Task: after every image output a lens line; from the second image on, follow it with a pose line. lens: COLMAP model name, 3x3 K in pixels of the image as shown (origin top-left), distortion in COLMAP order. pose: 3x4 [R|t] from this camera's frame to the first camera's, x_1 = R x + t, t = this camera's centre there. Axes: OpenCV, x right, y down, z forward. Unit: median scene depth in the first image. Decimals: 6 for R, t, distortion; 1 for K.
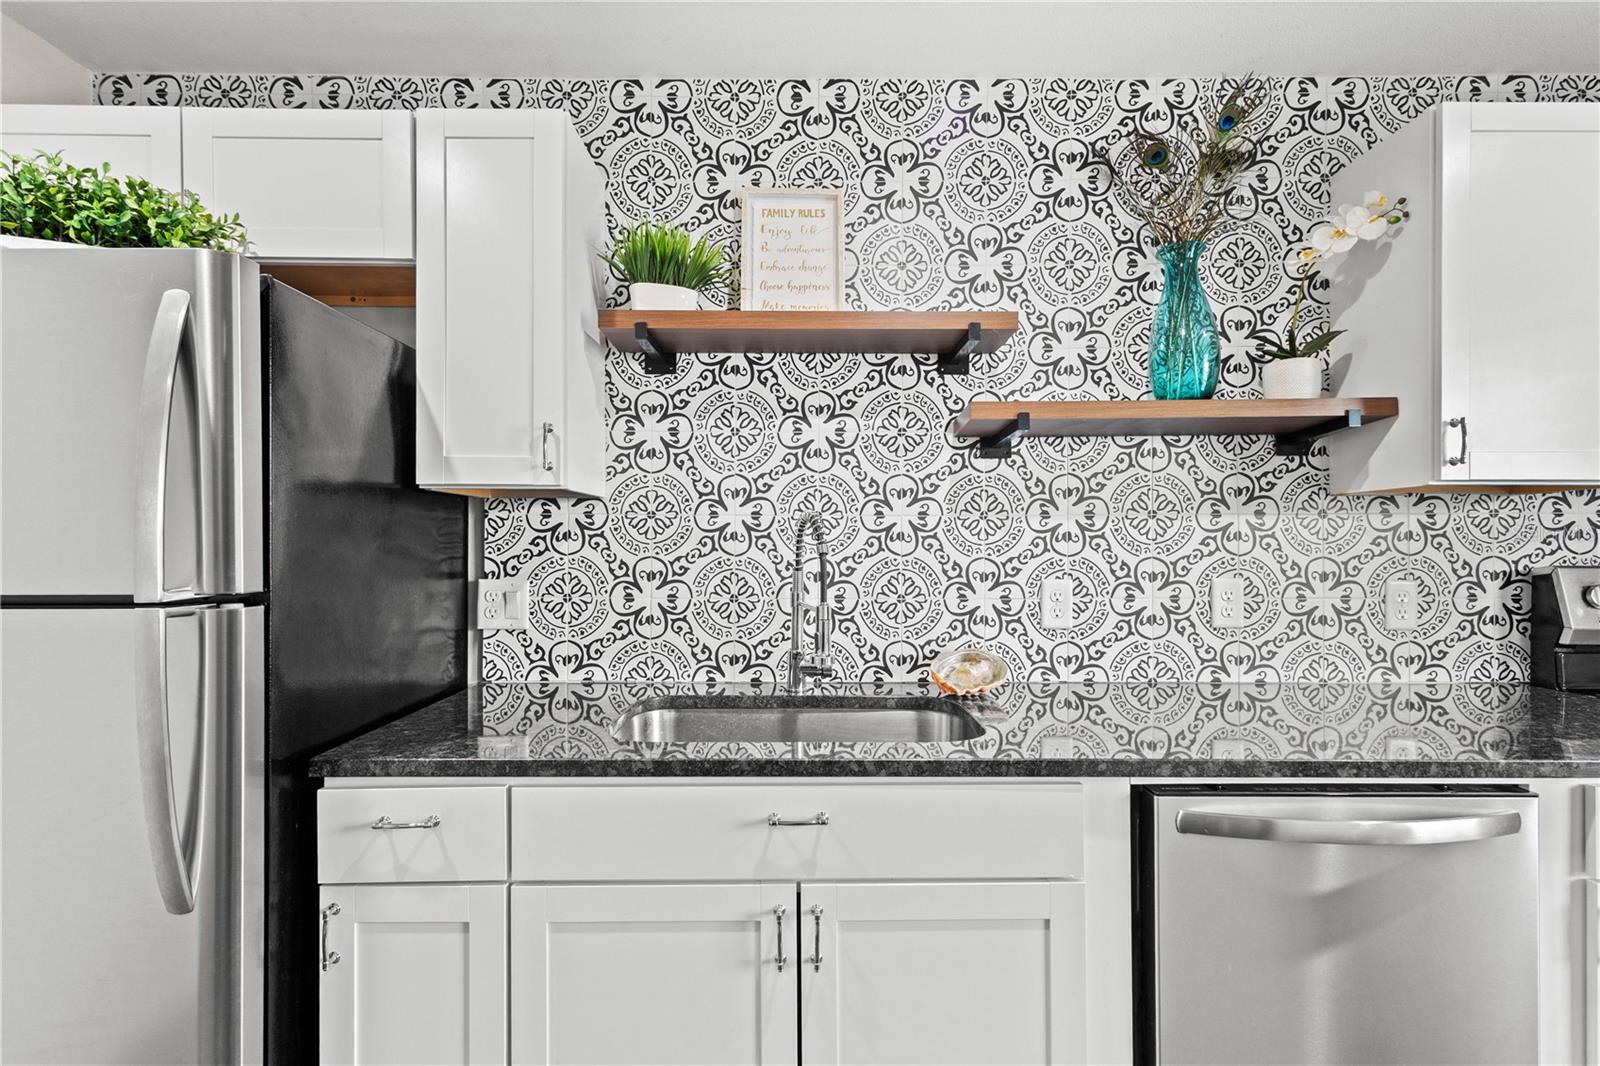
lens RADIAL K [[778.4, 0, 802.1], [0, 778.4, 535.1], [0, 0, 1]] dist [0.012465, -0.001434]
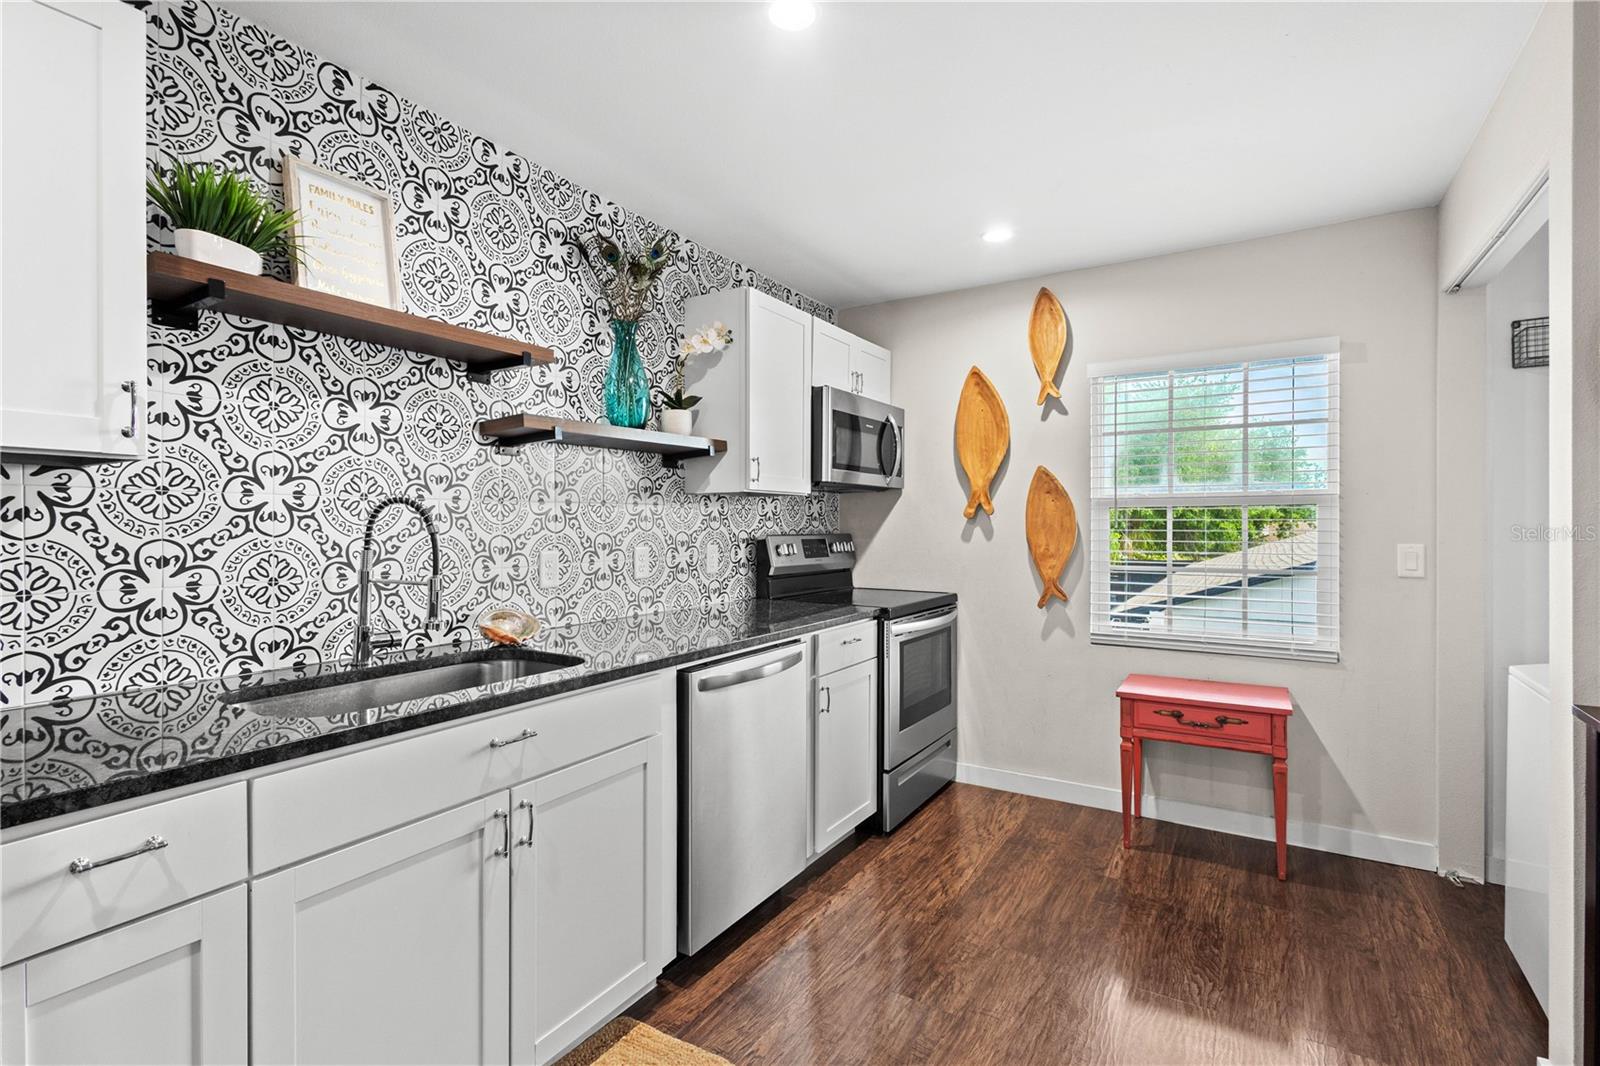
lens RADIAL K [[778.4, 0, 785.8], [0, 778.4, 527.9], [0, 0, 1]] dist [0.012465, -0.001434]
pose [[0.524880, -0.005437, 0.851159, -0.583688], [-0.004753, 0.999945, 0.009318, 0.003876], [-0.851163, -0.008937, 0.524825, -0.034184]]
